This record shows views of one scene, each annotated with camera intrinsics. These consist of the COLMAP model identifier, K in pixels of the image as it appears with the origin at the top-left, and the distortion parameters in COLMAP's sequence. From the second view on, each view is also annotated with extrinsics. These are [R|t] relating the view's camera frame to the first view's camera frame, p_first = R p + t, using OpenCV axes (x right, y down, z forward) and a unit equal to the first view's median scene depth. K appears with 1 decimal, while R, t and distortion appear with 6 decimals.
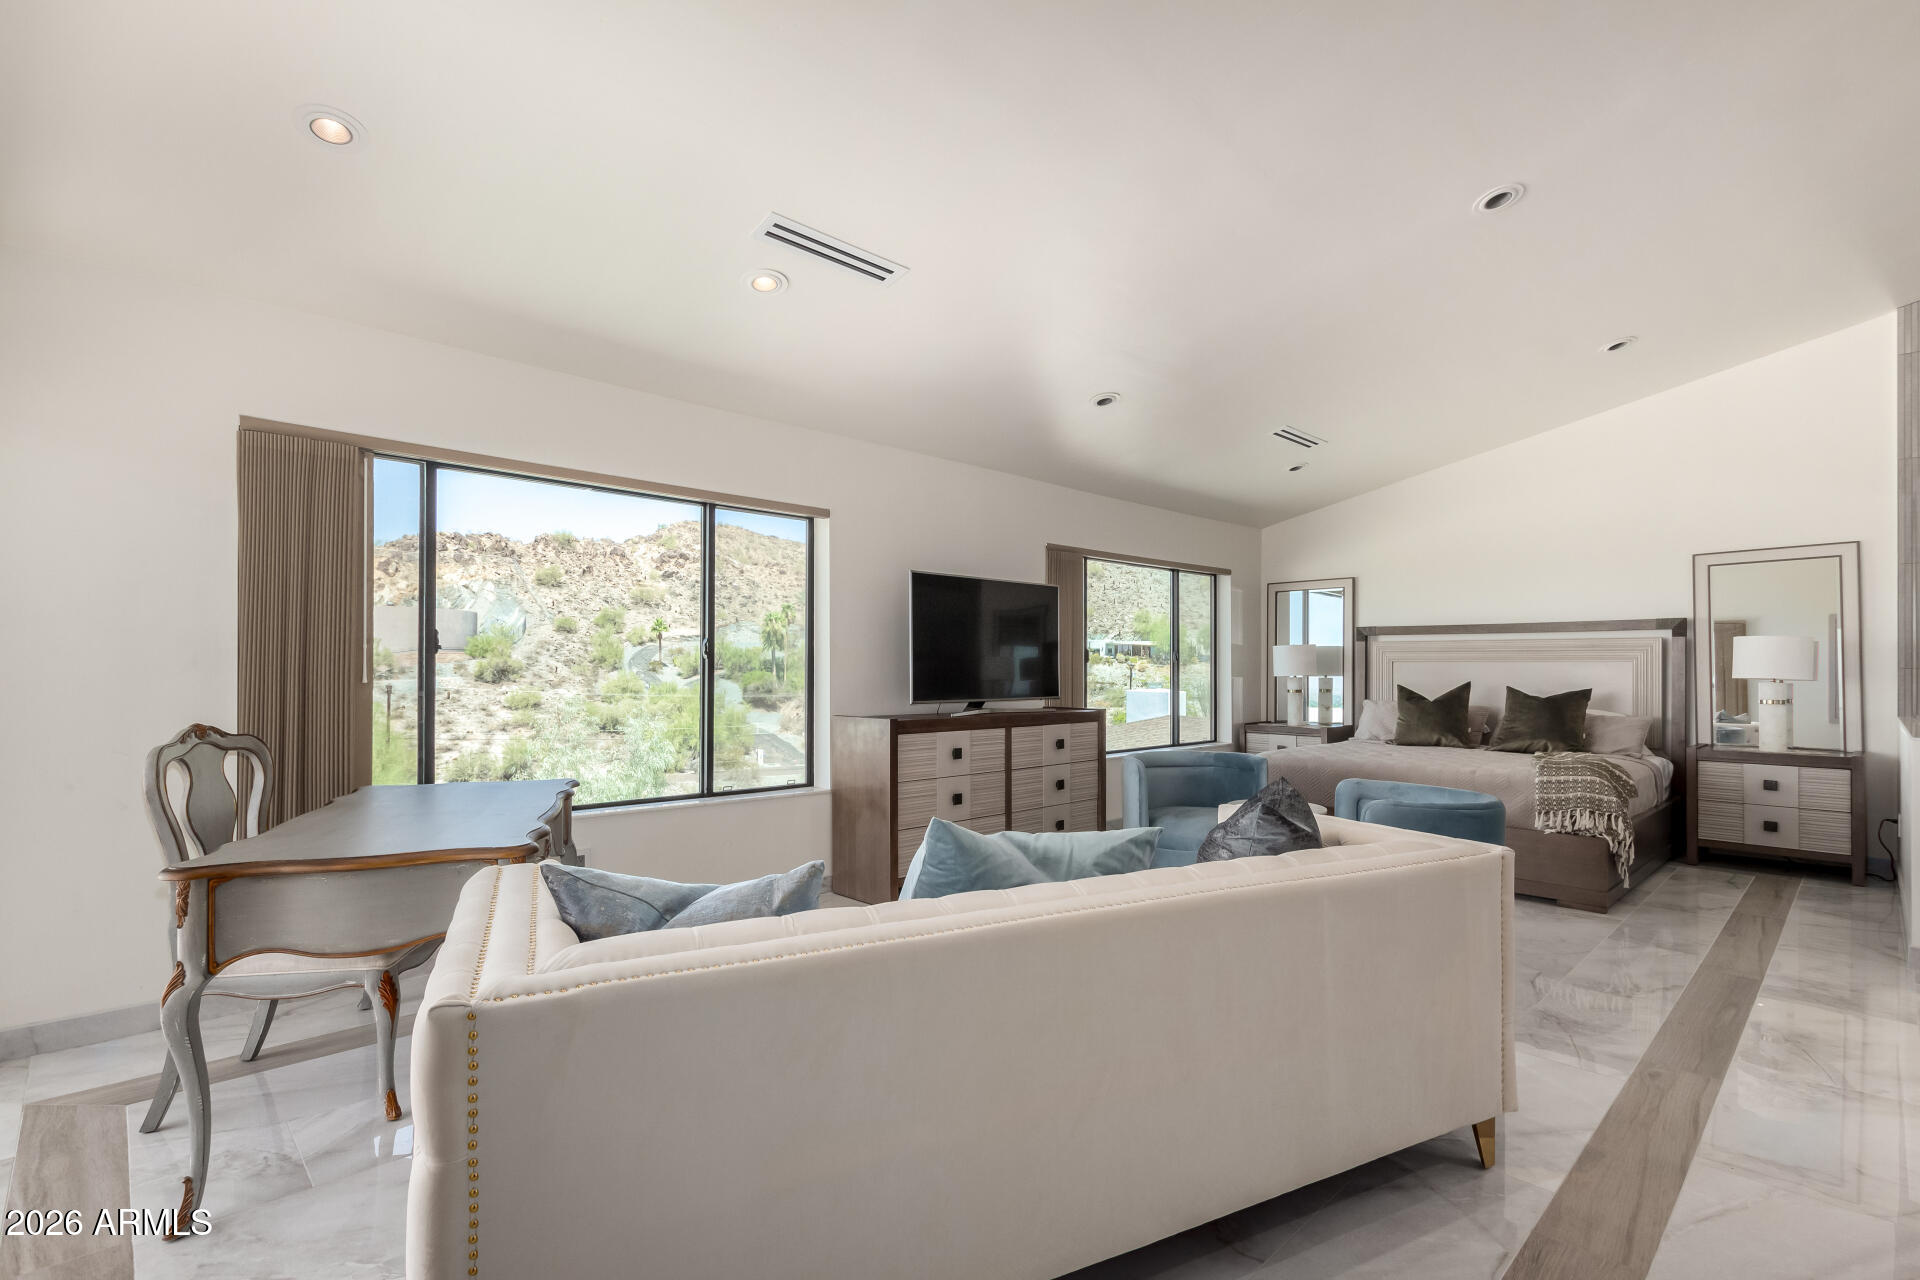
lens RADIAL K [[878.1, 0, 940.7], [0, 878.1, 654.2], [0, 0, 1]] dist [0.002277, 0.000021]
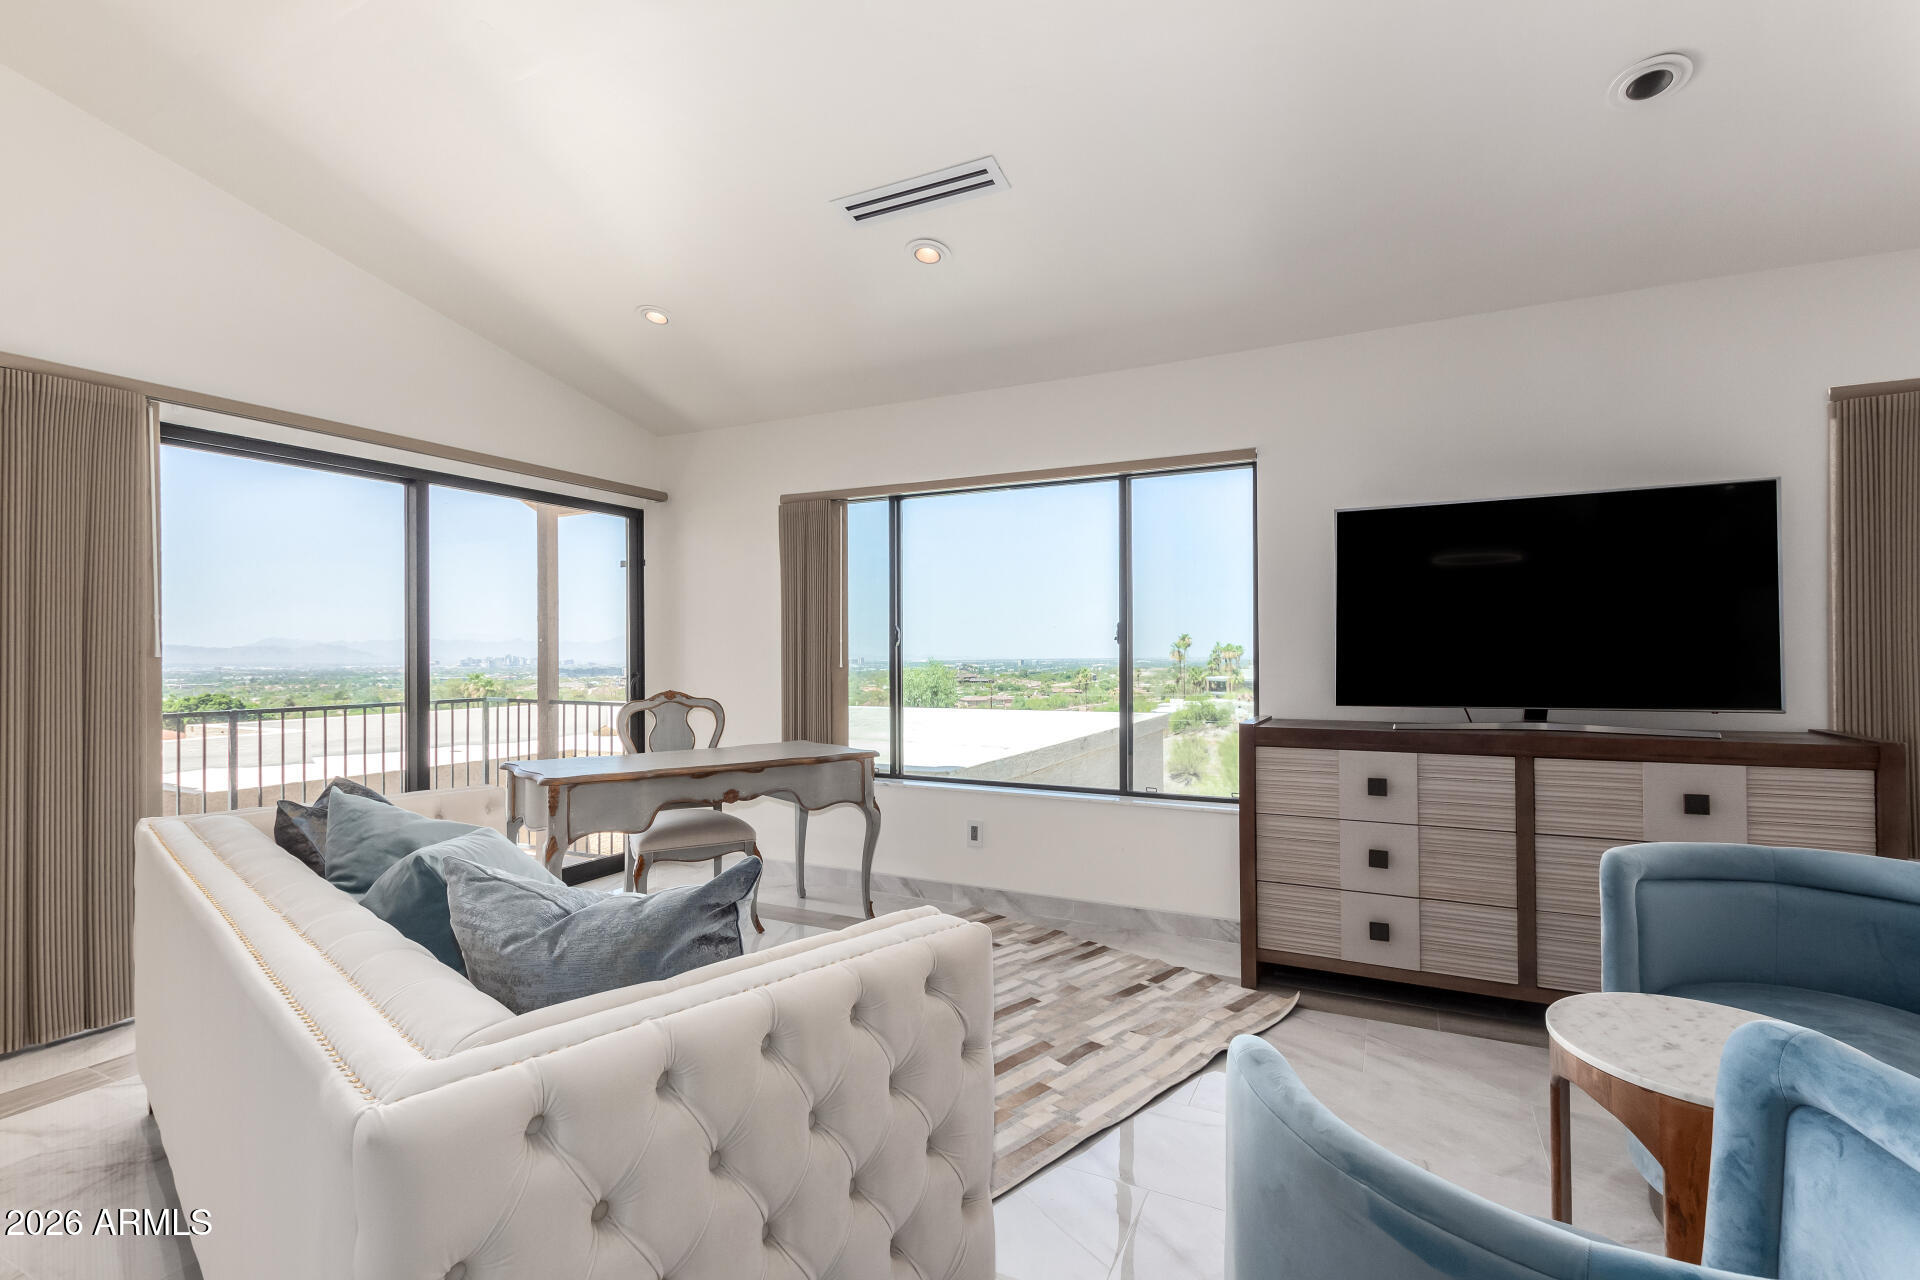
lens RADIAL K [[878.1, 0, 950.0], [0, 878.1, 652.0], [0, 0, 1]] dist [0.002277, 0.000021]
pose [[0.349169, -0.006082, -0.937040, 0.534318], [0.021774, 0.999762, 0.001625, 0.007256], [0.936807, -0.020970, 0.349218, 0.509832]]
